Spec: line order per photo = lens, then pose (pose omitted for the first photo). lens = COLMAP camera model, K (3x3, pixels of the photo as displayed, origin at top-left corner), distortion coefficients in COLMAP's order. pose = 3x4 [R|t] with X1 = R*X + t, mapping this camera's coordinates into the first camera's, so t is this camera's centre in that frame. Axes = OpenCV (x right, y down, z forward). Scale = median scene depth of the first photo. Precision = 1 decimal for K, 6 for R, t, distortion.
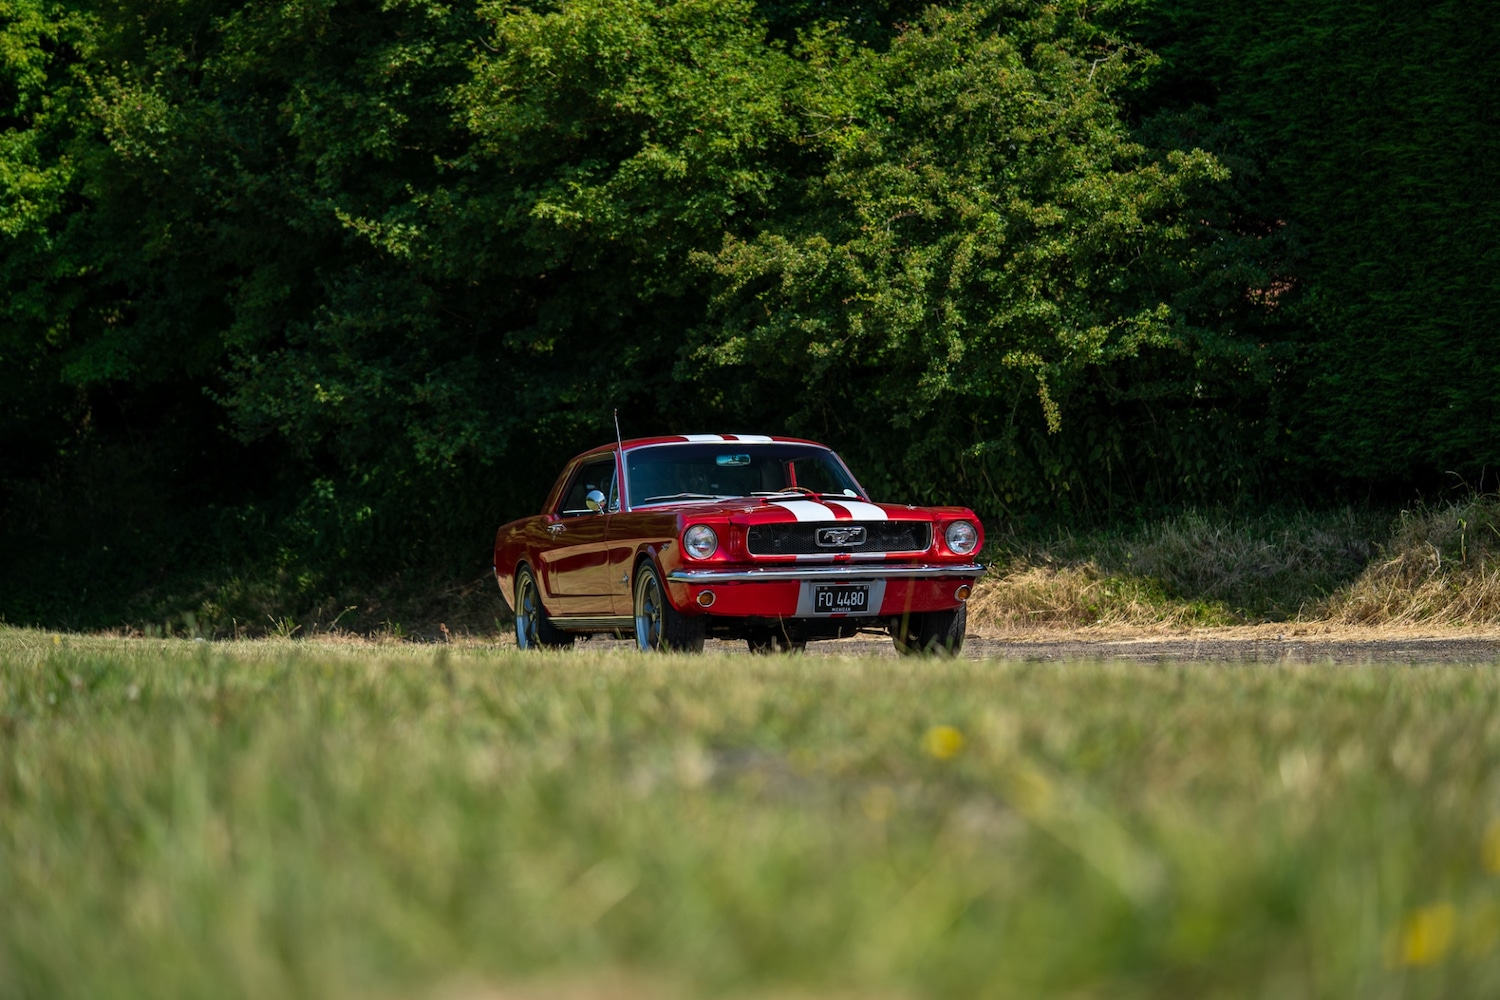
lens RADIAL K [[3962.2, 0, 739.6], [0, 3962.2, 506.7], [0, 0, 1]] dist [-0.151685, 0.000000]
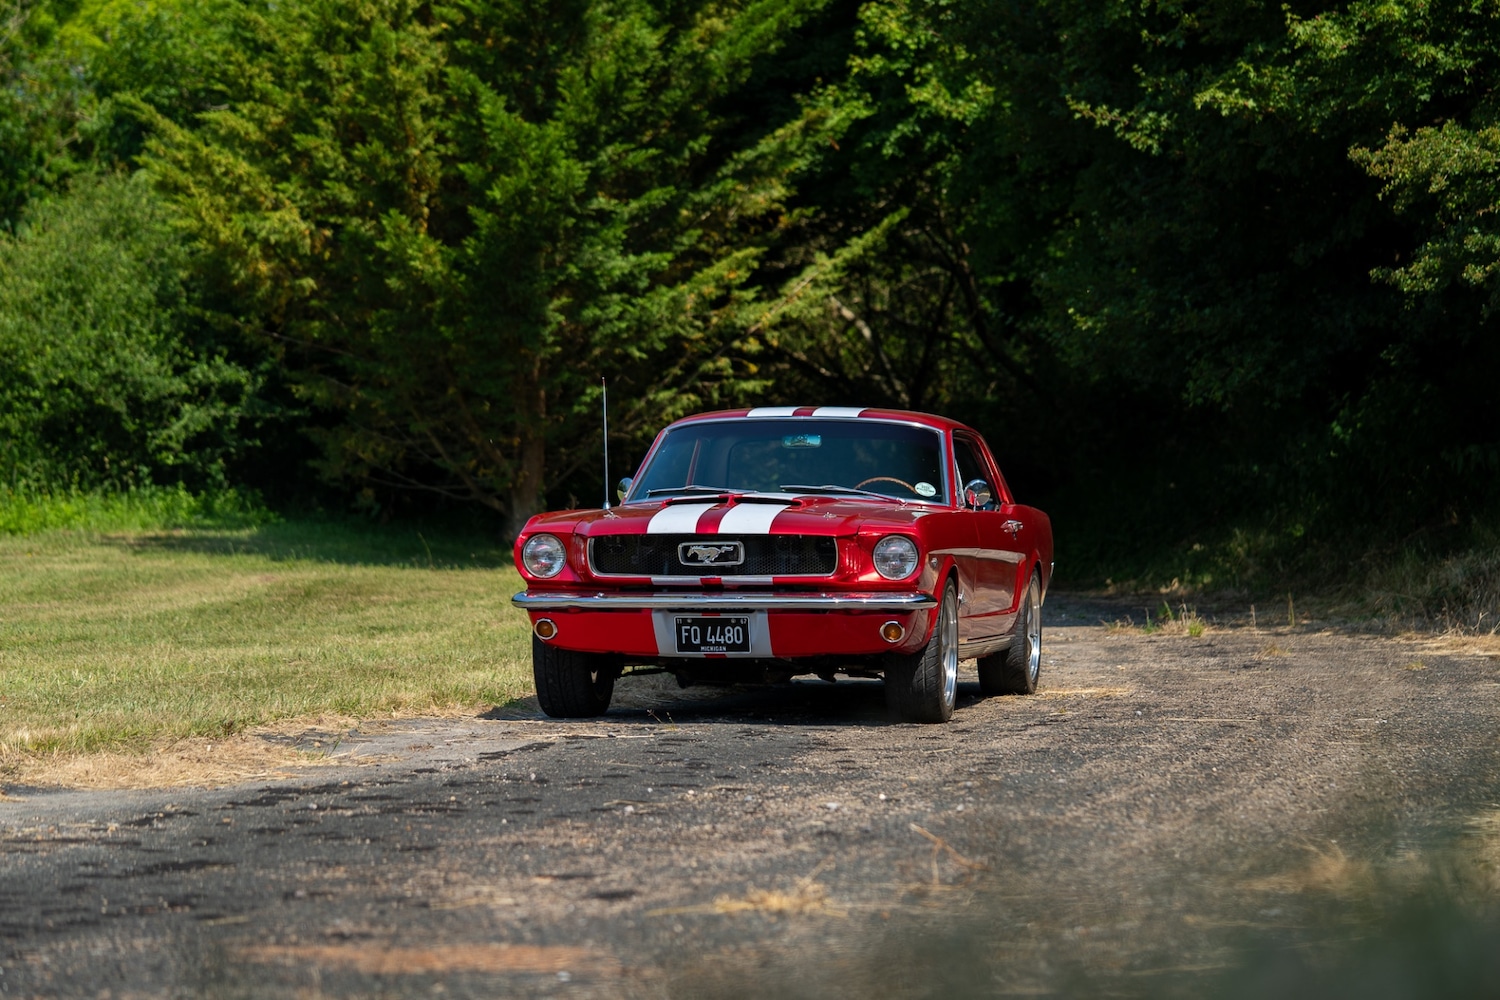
lens RADIAL K [[4376.4, 0, 804.2], [0, 4376.4, 617.4], [0, 0, 1]] dist [-0.123959, 0.000000]
pose [[0.888594, 0.034557, -0.457392, 0.297692], [-0.010111, 0.998392, 0.055787, -0.019051], [0.458584, -0.044947, 0.887514, 0.181798]]
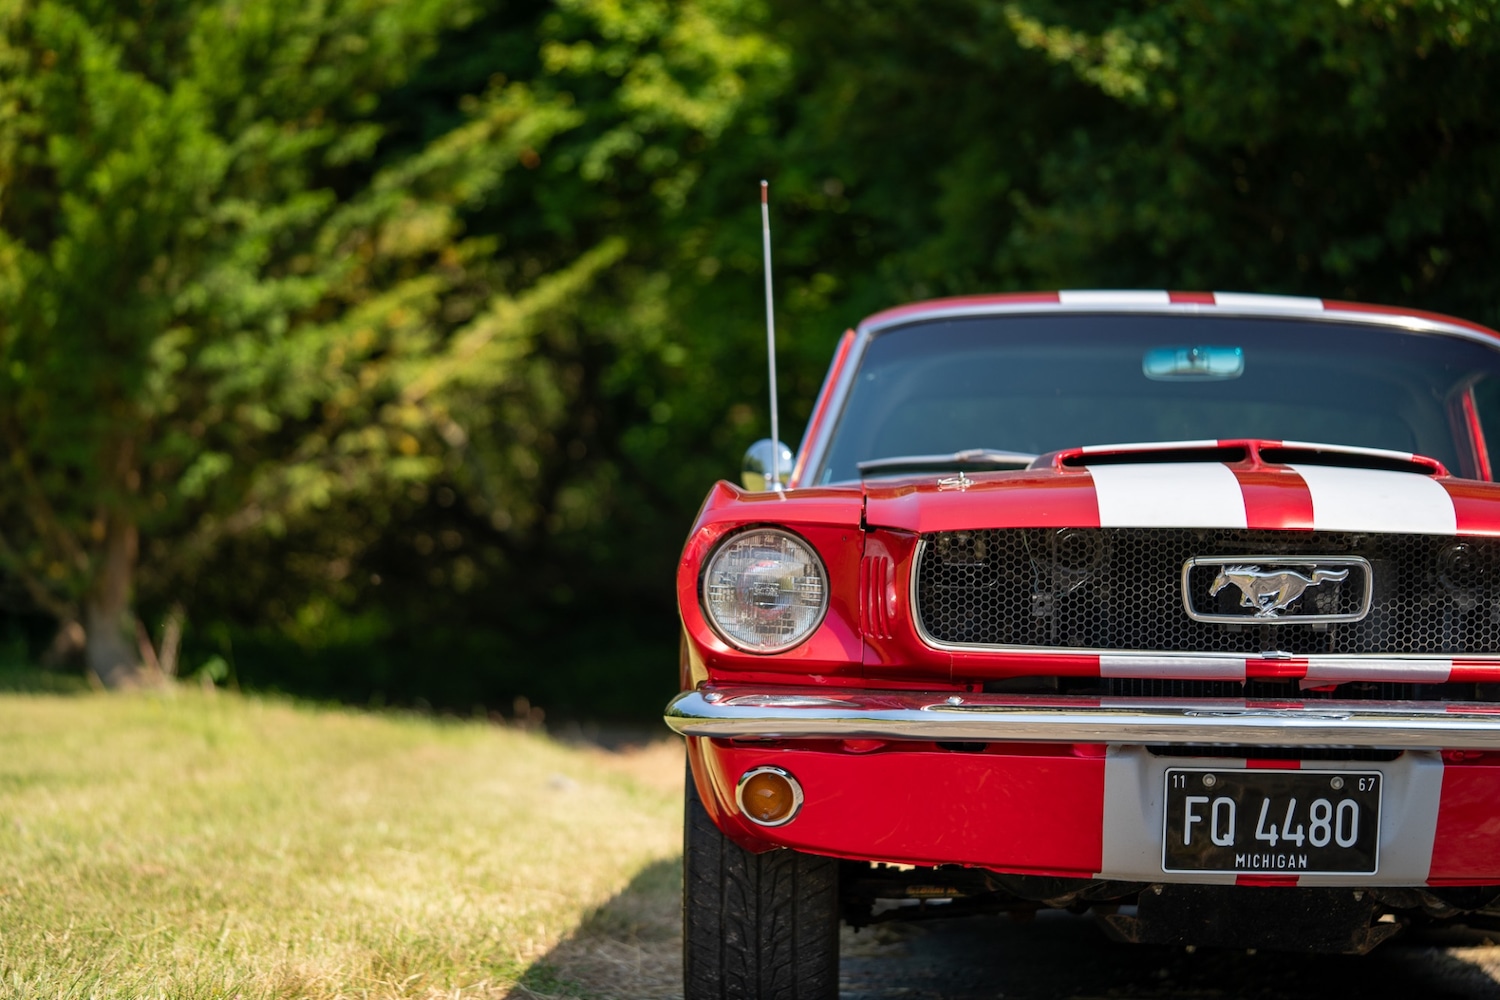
lens RADIAL K [[3962.2, 0, 772.9], [0, 3962.2, 545.5], [0, 0, 1]] dist [-0.151685, 0.000000]
pose [[0.944753, 0.031813, -0.326235, 0.056112], [-0.035863, 0.999336, -0.006406, 0.005216], [0.325815, 0.017752, 0.945267, 0.513579]]
